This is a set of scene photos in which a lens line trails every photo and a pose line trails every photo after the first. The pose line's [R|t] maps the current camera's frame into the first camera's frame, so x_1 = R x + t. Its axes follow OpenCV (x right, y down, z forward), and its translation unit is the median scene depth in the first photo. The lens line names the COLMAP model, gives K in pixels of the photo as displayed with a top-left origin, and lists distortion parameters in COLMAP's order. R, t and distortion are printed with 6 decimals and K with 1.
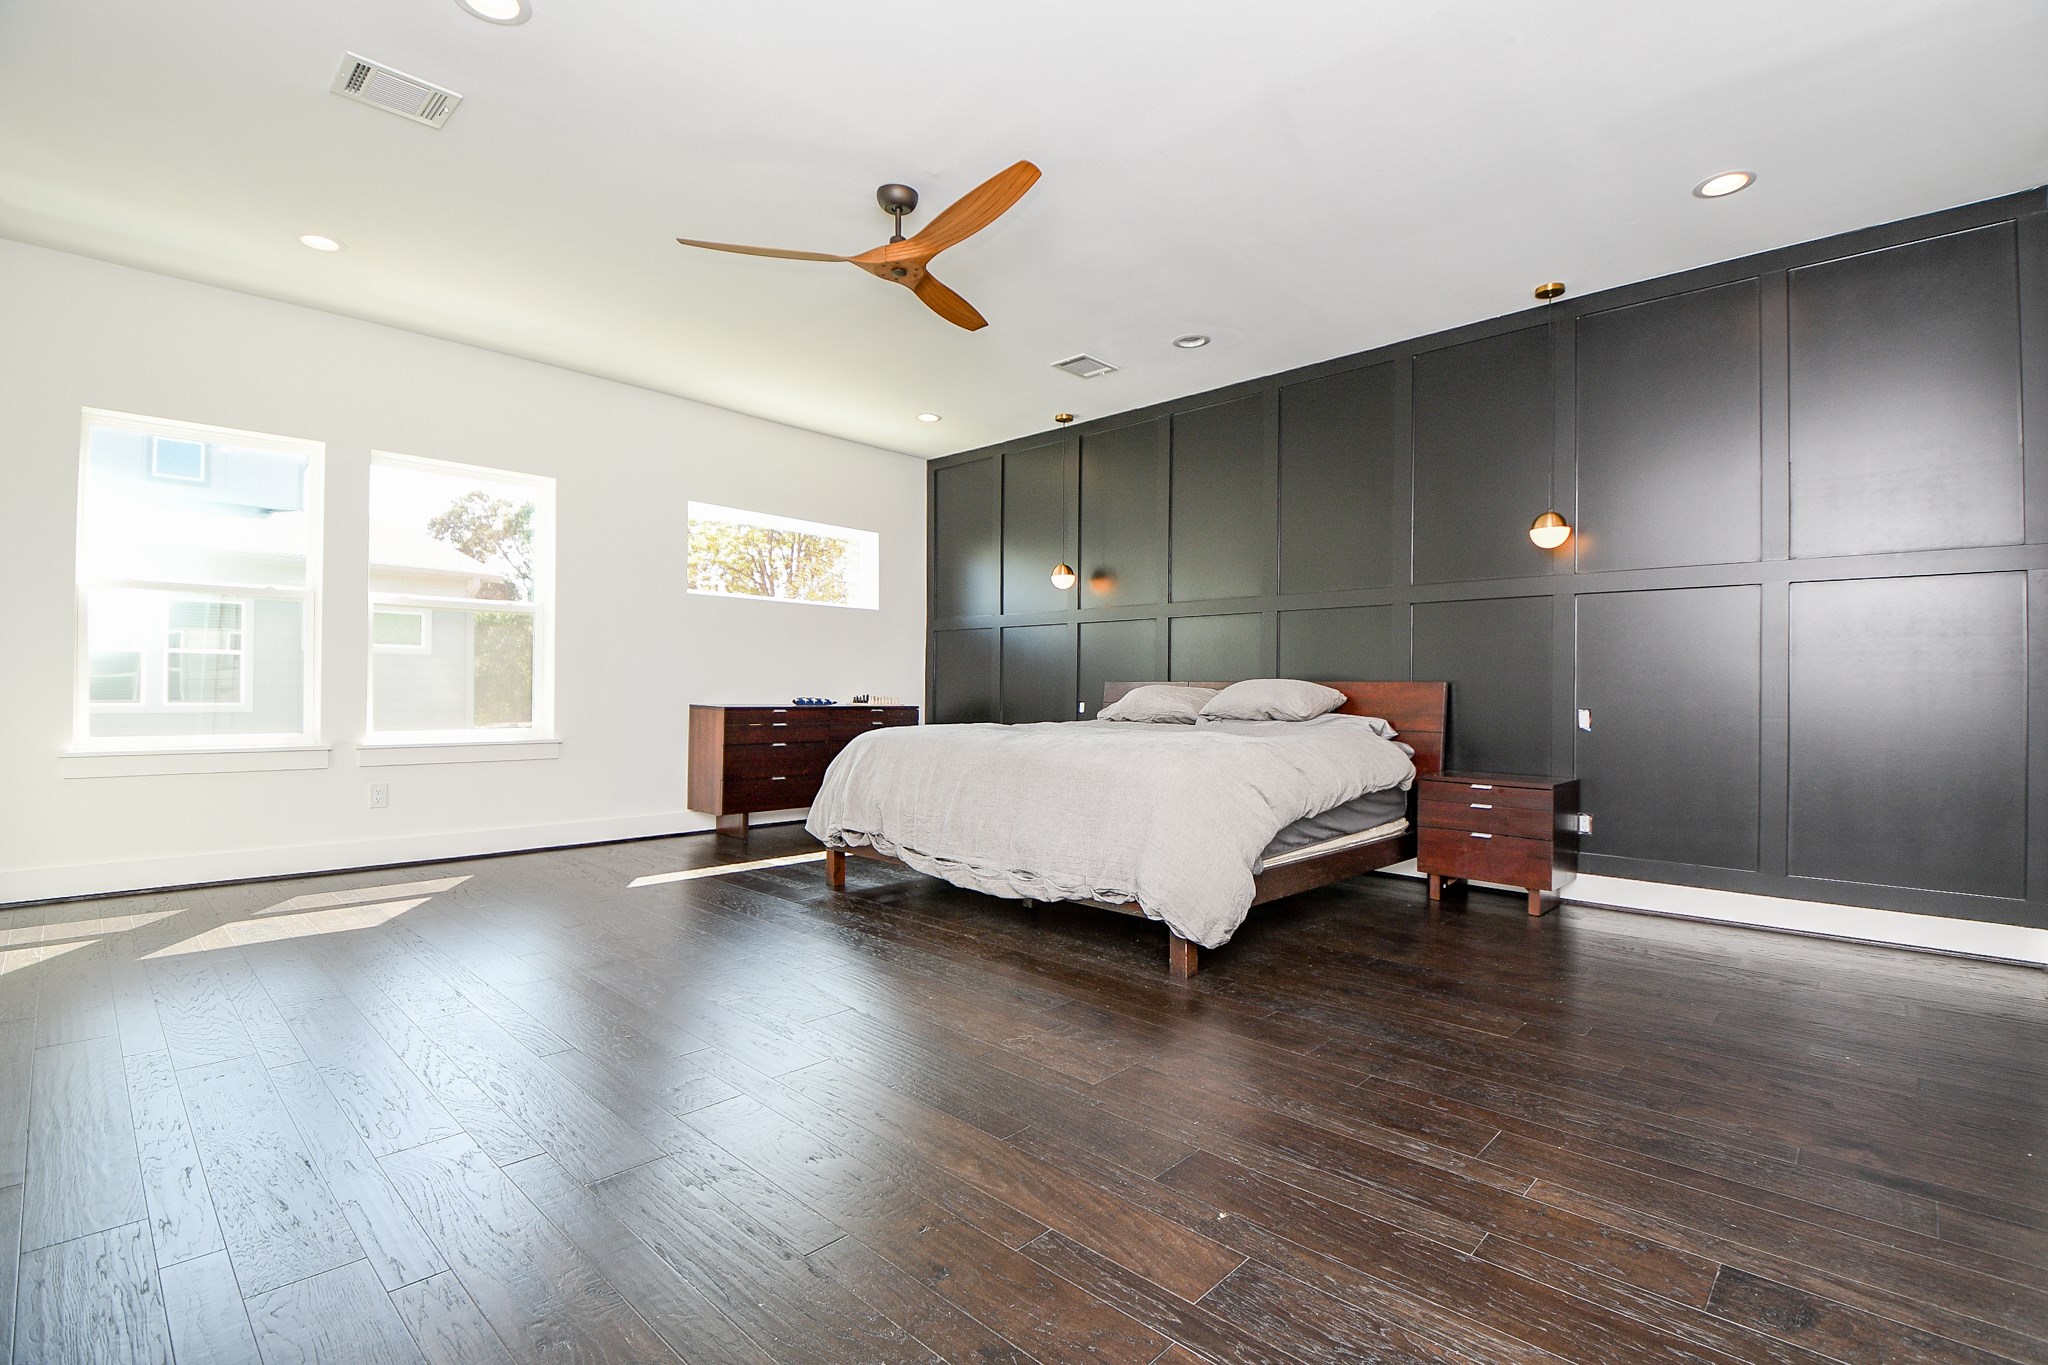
lens RADIAL K [[936.1, 0, 1023.9], [0, 936.1, 679.4], [0, 0, 1]] dist [-0.001511, -0.000087]
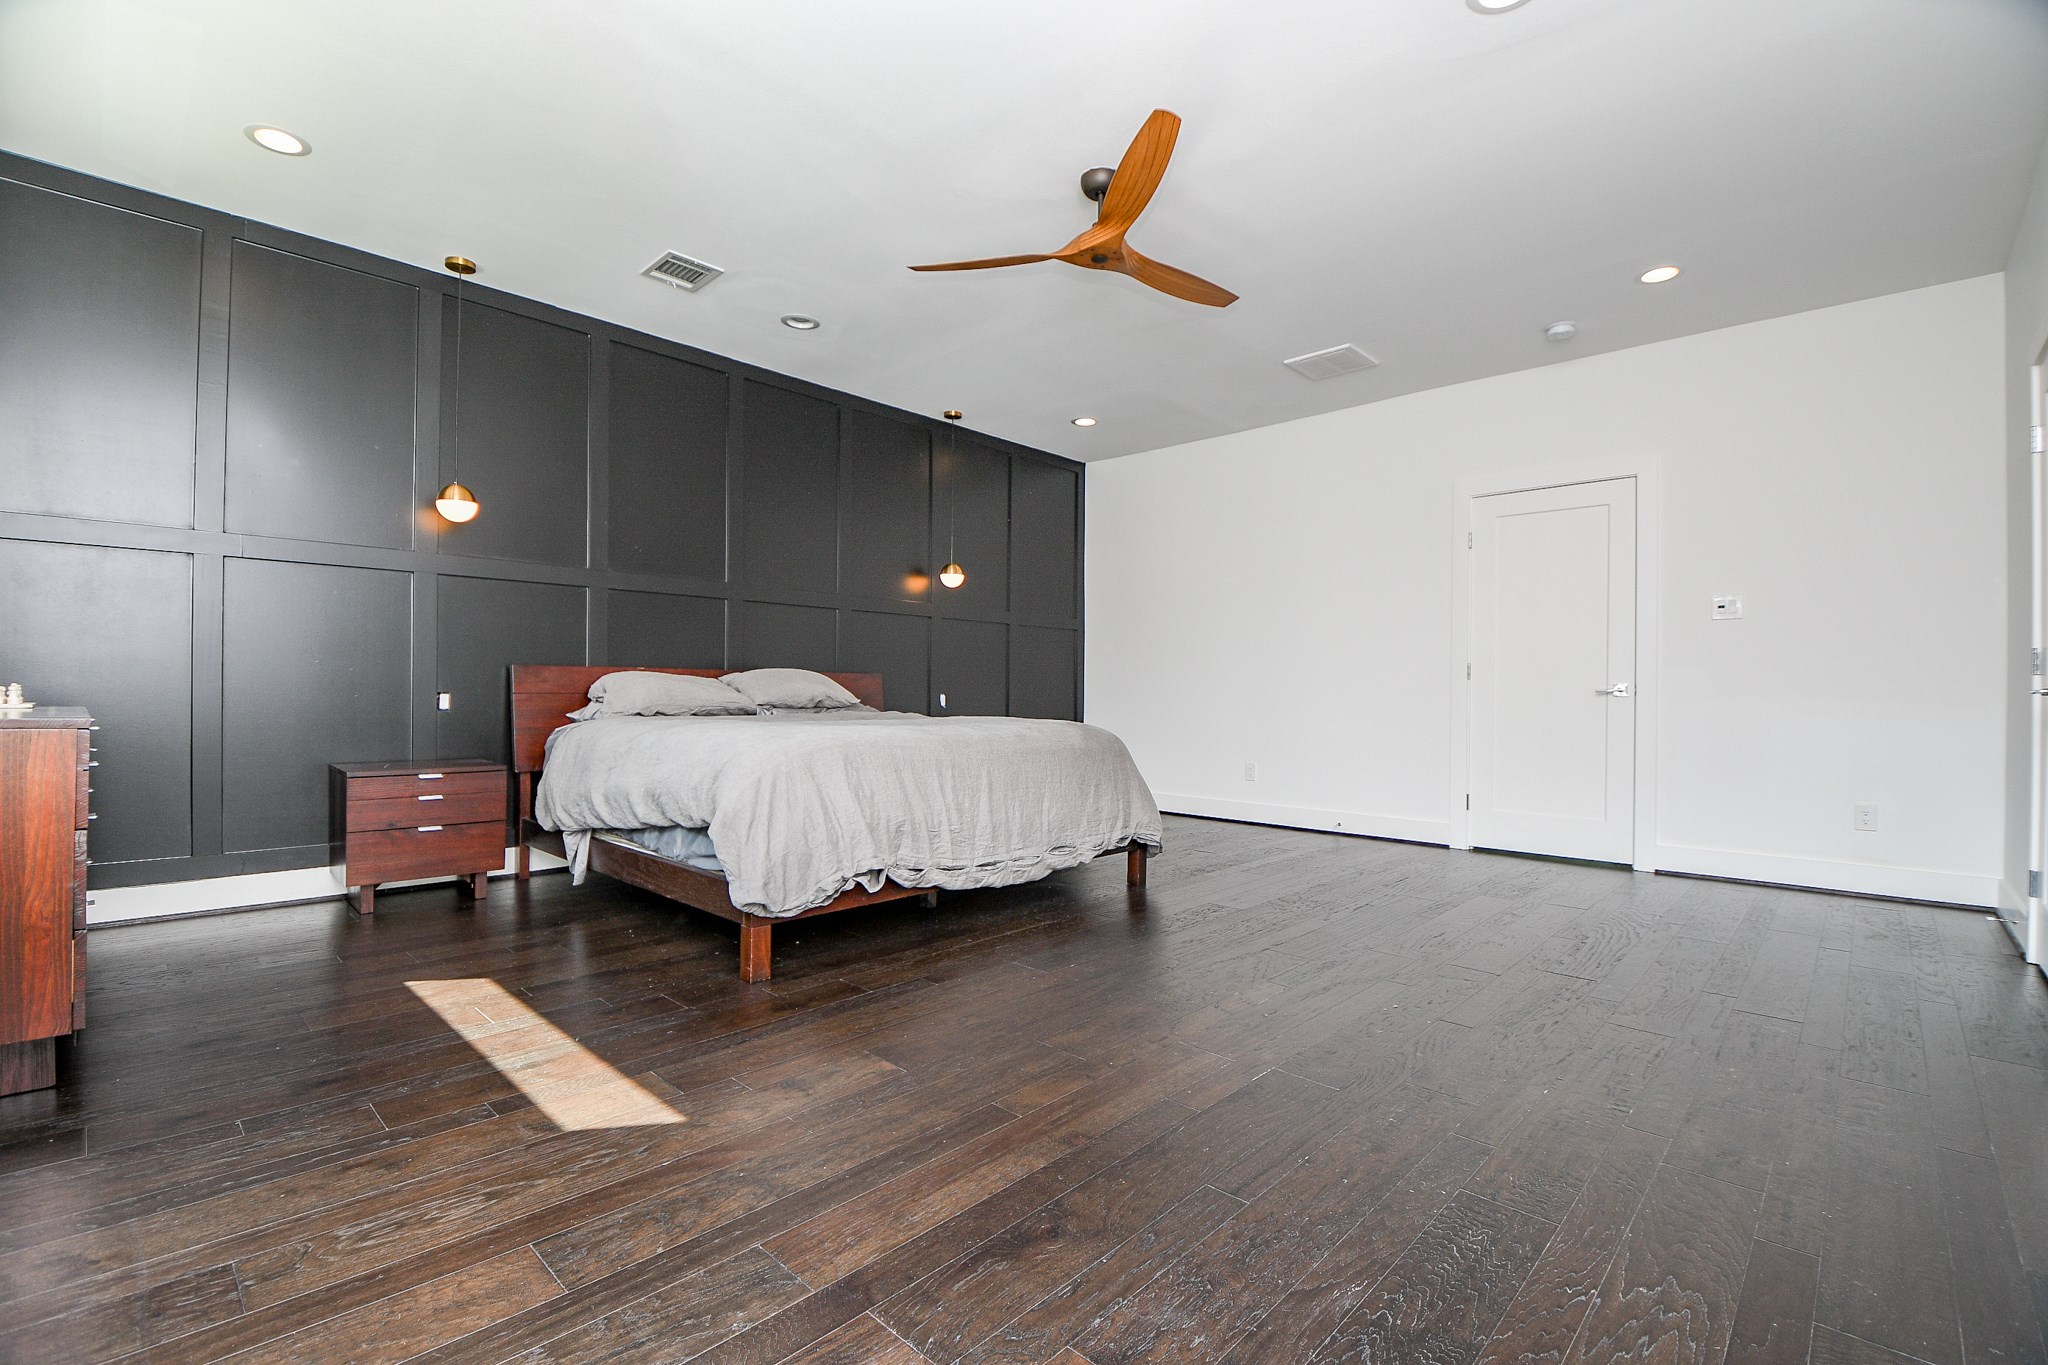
lens RADIAL K [[936.1, 0, 1024.7], [0, 936.1, 681.4], [0, 0, 1]] dist [-0.001511, -0.000087]
pose [[0.019499, -0.006468, 0.999789, -0.777821], [-0.024073, 0.999686, 0.006937, 0.000127], [-0.999520, -0.024203, 0.019338, 0.717904]]
